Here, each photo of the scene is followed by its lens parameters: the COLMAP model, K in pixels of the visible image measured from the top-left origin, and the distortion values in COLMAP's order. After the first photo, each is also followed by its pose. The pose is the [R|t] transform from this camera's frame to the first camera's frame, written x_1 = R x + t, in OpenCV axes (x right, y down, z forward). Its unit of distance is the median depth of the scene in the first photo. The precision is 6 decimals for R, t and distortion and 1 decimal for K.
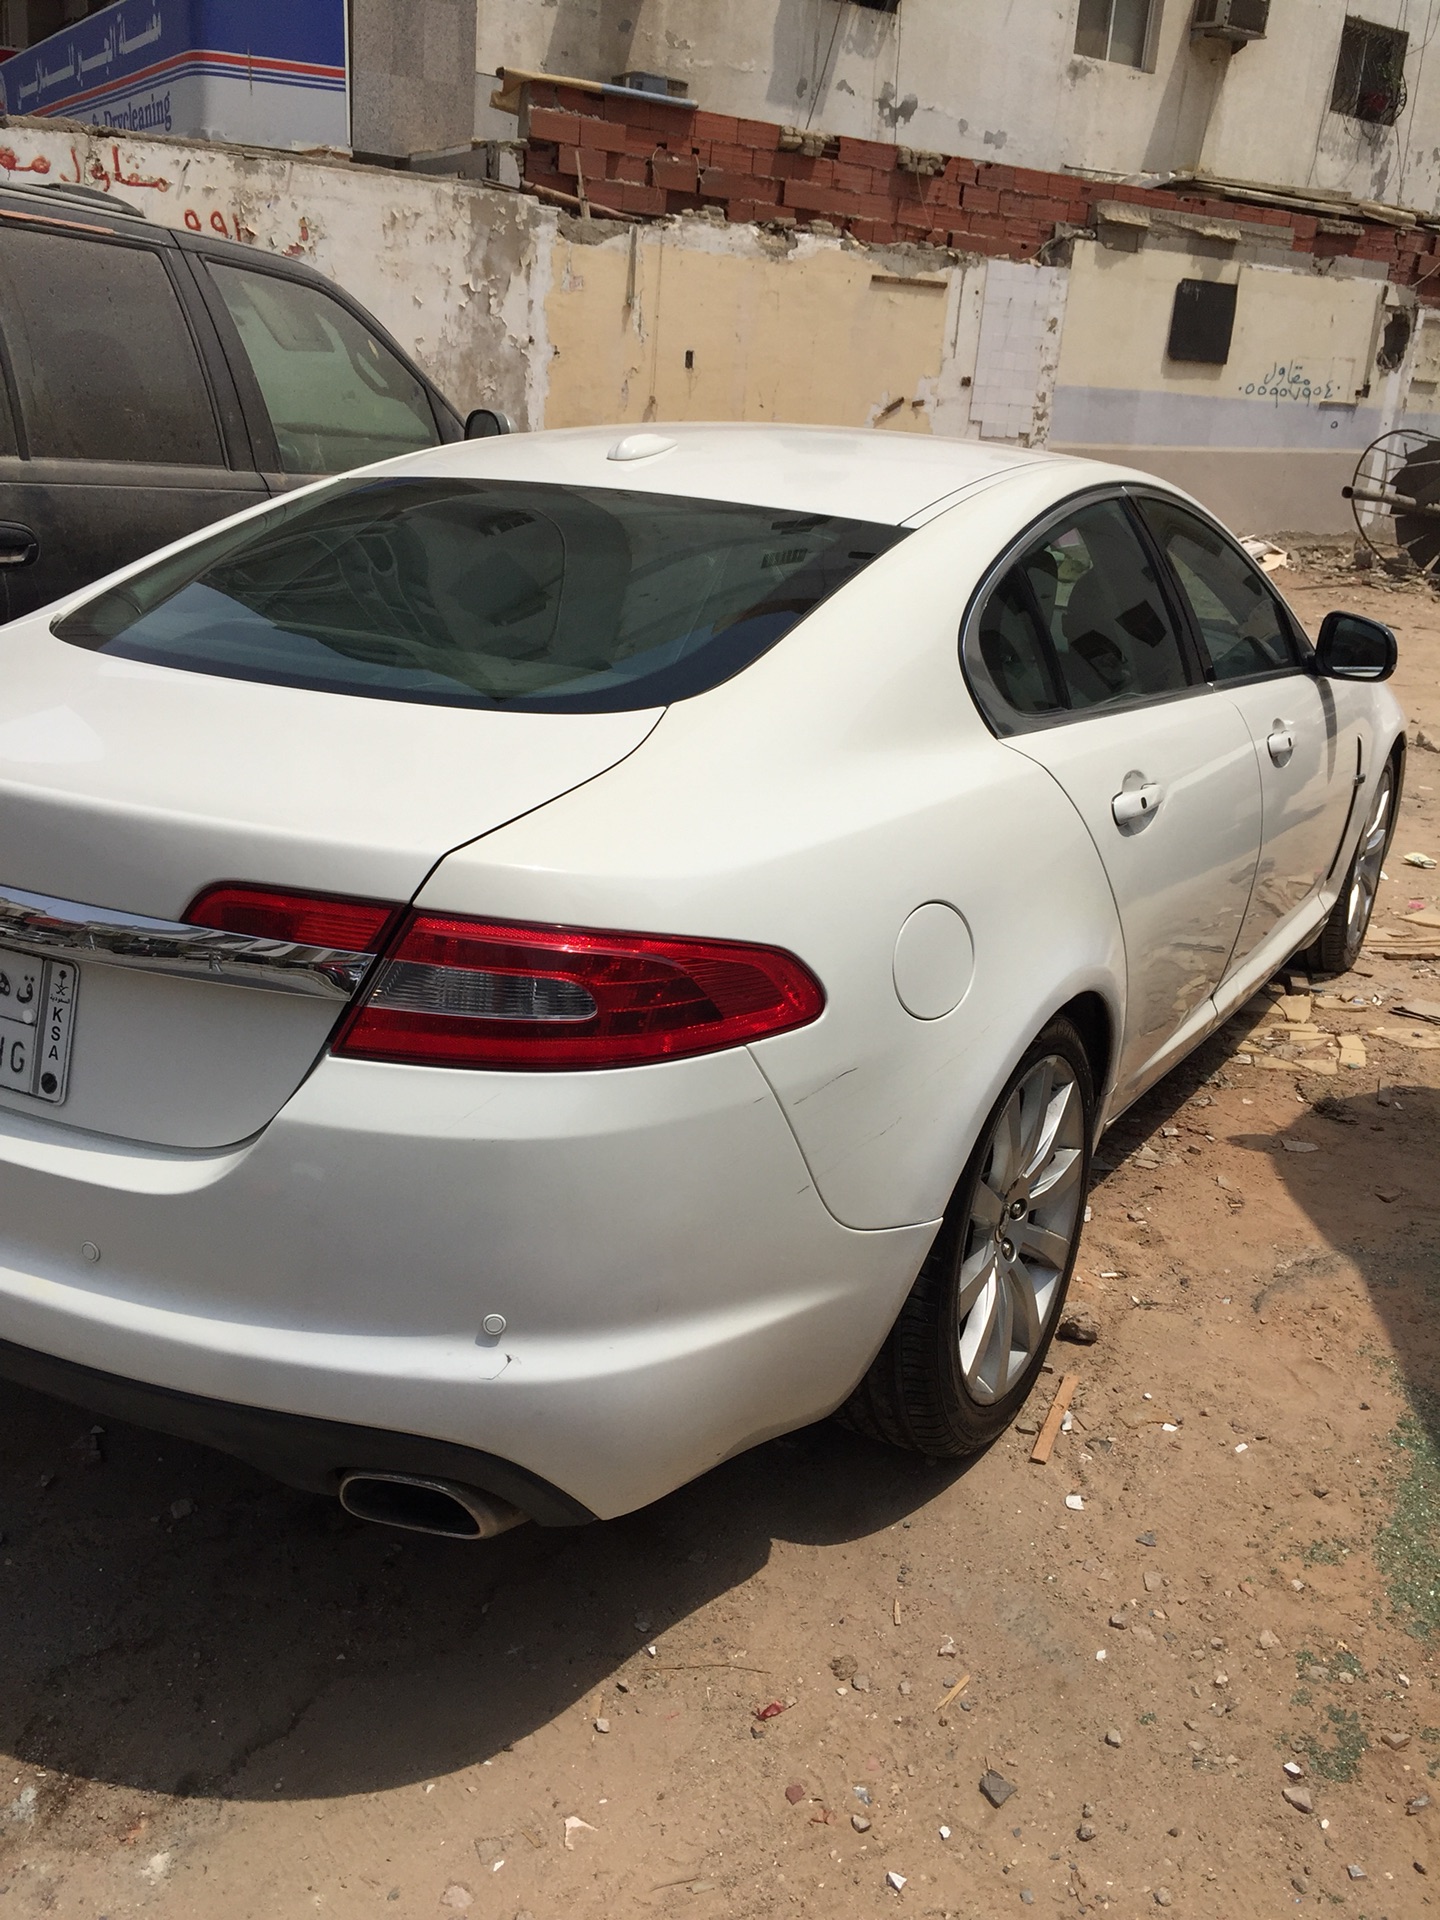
lens RADIAL K [[1659.1, 0, 731.1], [0, 1659.1, 970.0], [0, 0, 1]] dist [0.096291, -0.156231]
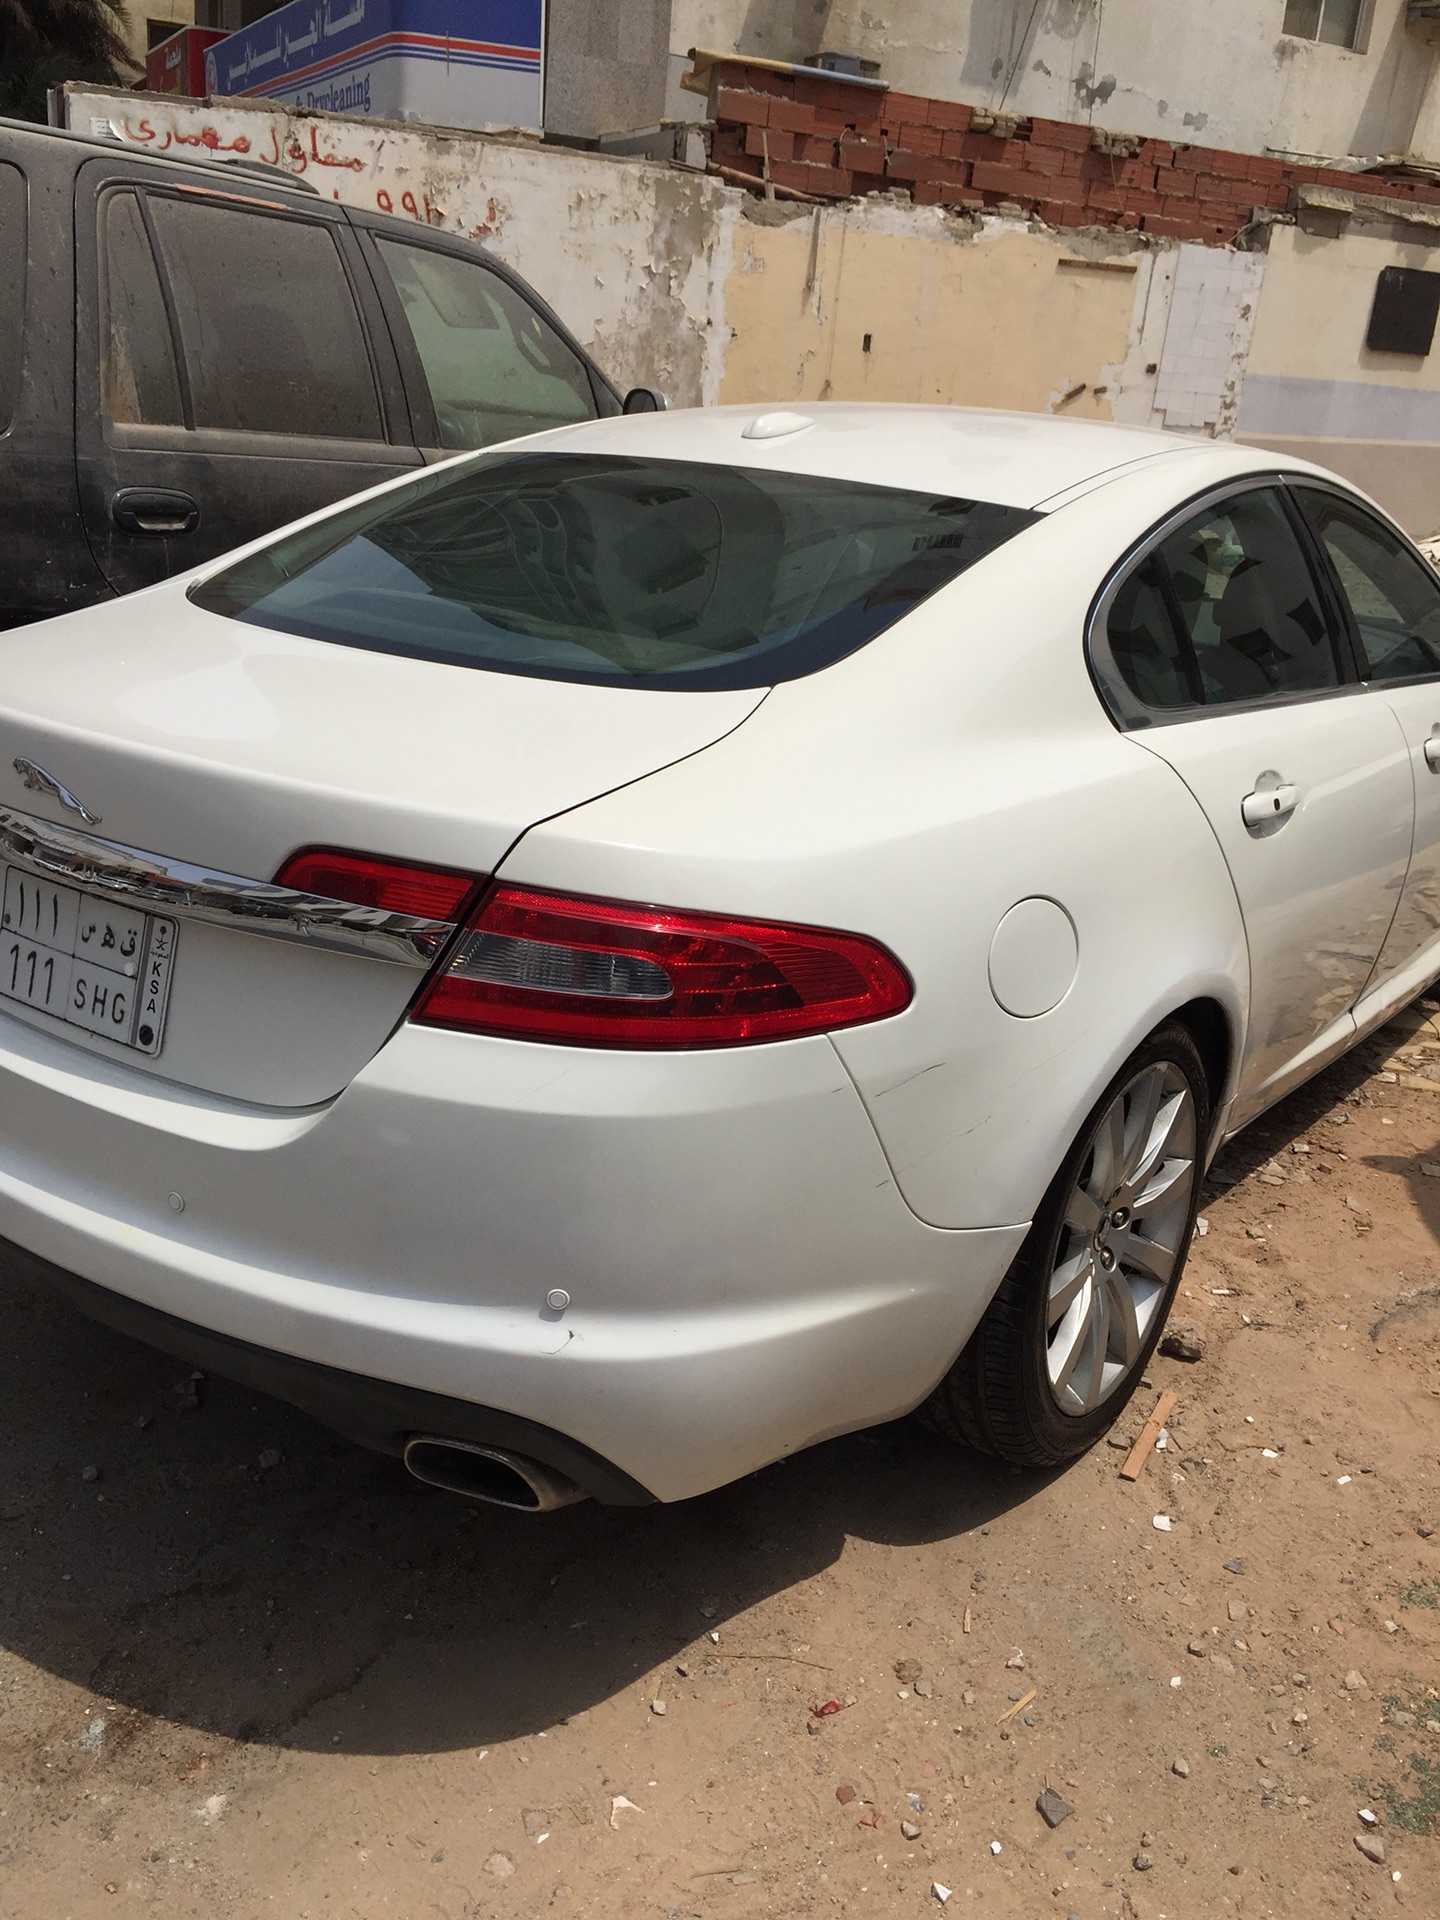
lens RADIAL K [[1659.1, 0, 731.1], [0, 1659.1, 970.0], [0, 0, 1]] dist [0.096291, -0.156231]
pose [[0.994485, 0.048148, -0.093176, 0.024949], [-0.047392, 0.998823, 0.010308, 0.000008], [0.093563, -0.005835, 0.995596, 0.009128]]
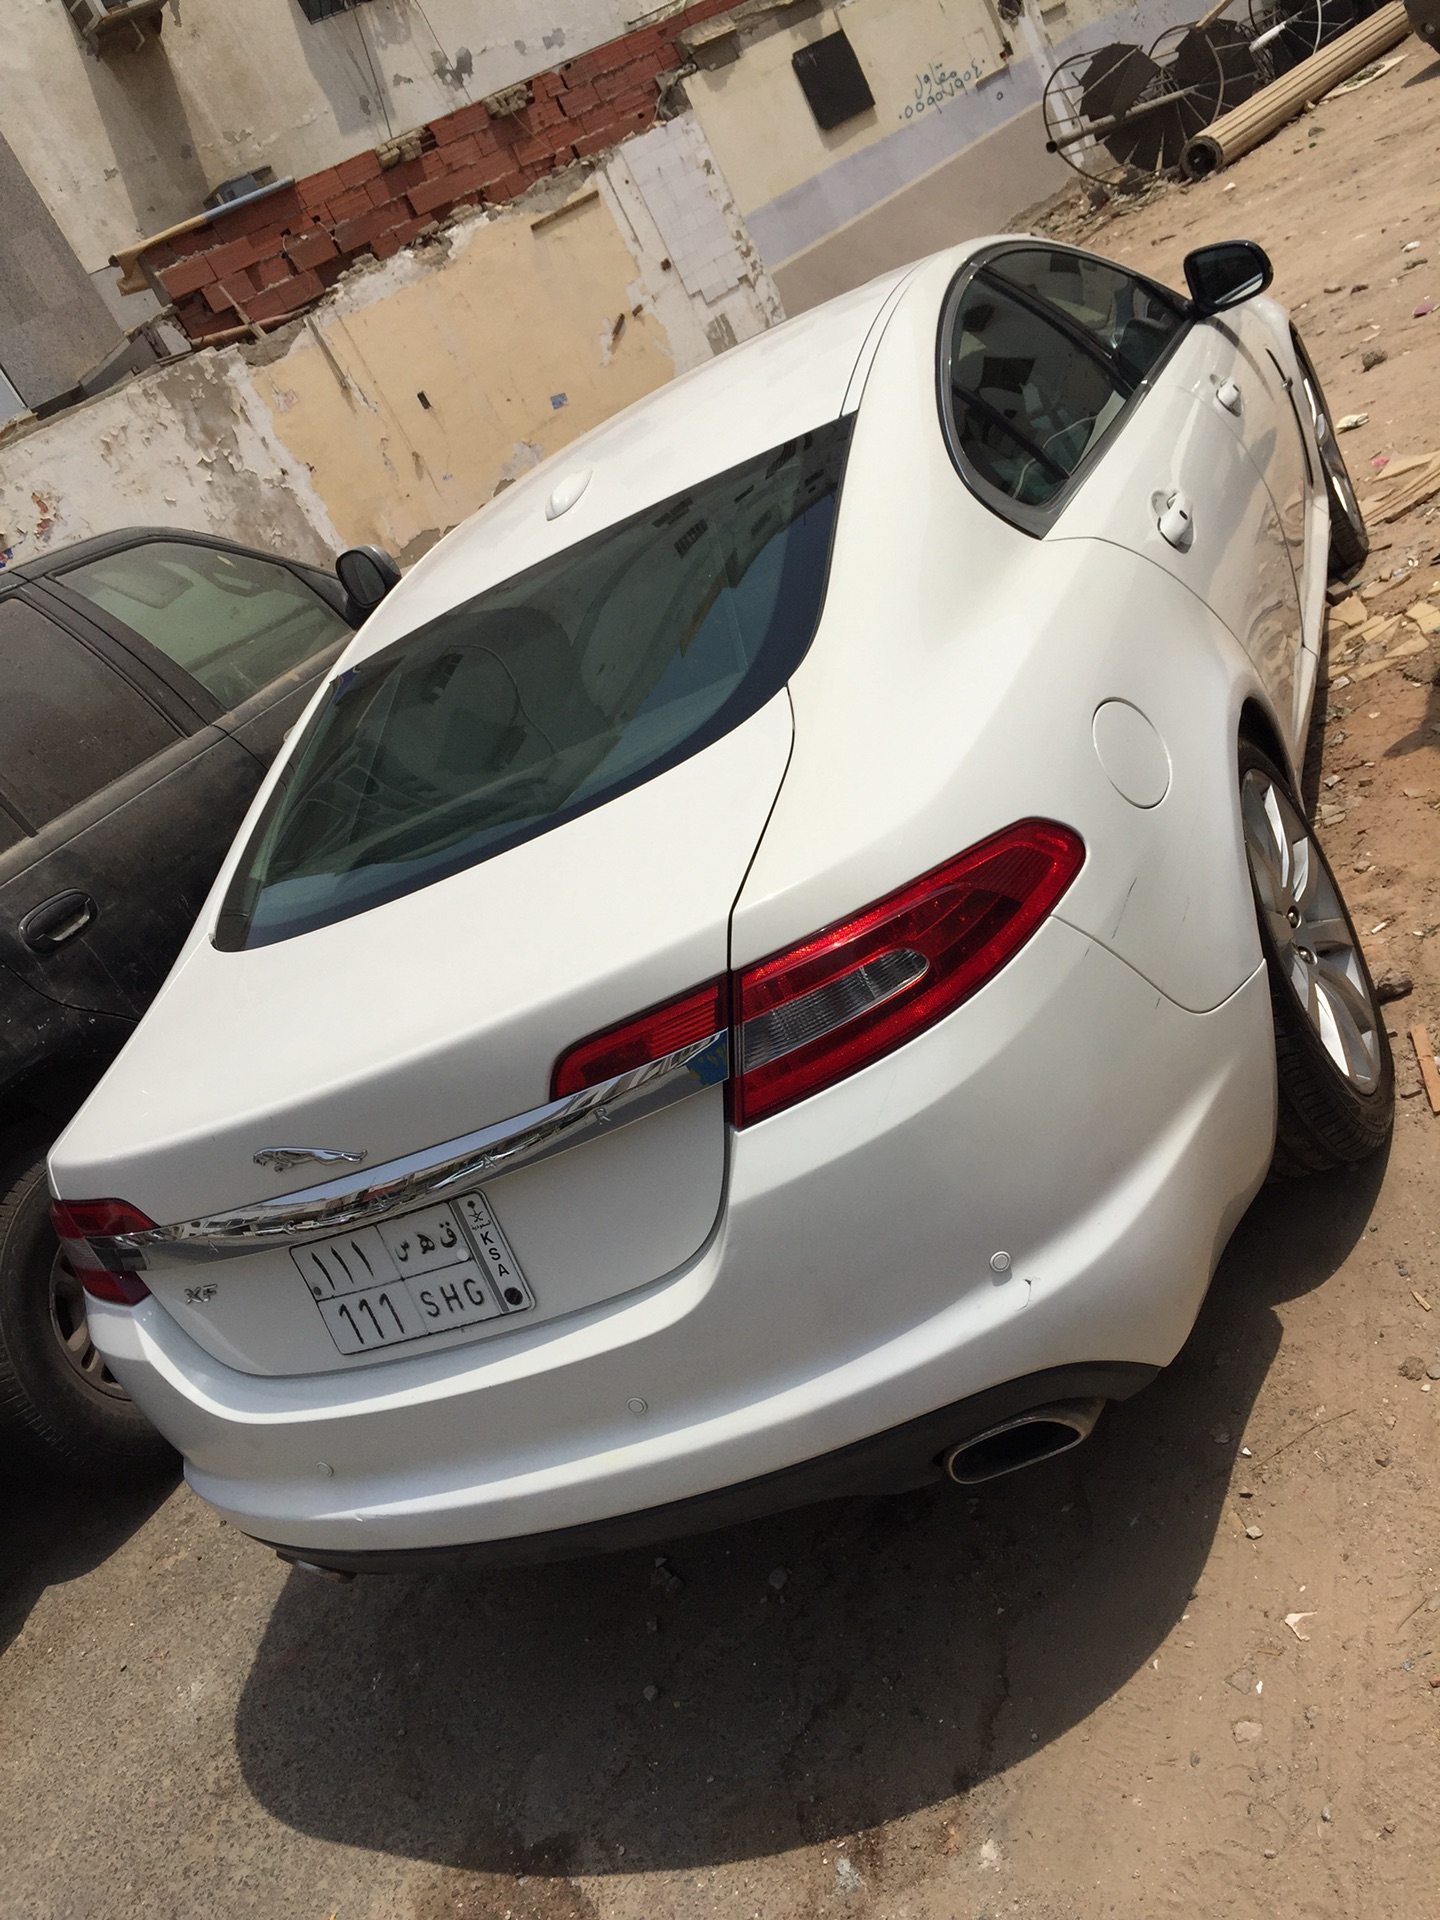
lens RADIAL K [[1659.1, 0, 731.1], [0, 1659.1, 970.0], [0, 0, 1]] dist [0.096291, -0.156231]
pose [[0.841111, -0.539583, -0.037185, -0.080663], [0.540593, 0.840873, 0.026313, -0.036071], [0.017070, -0.042234, 0.998962, -0.032441]]
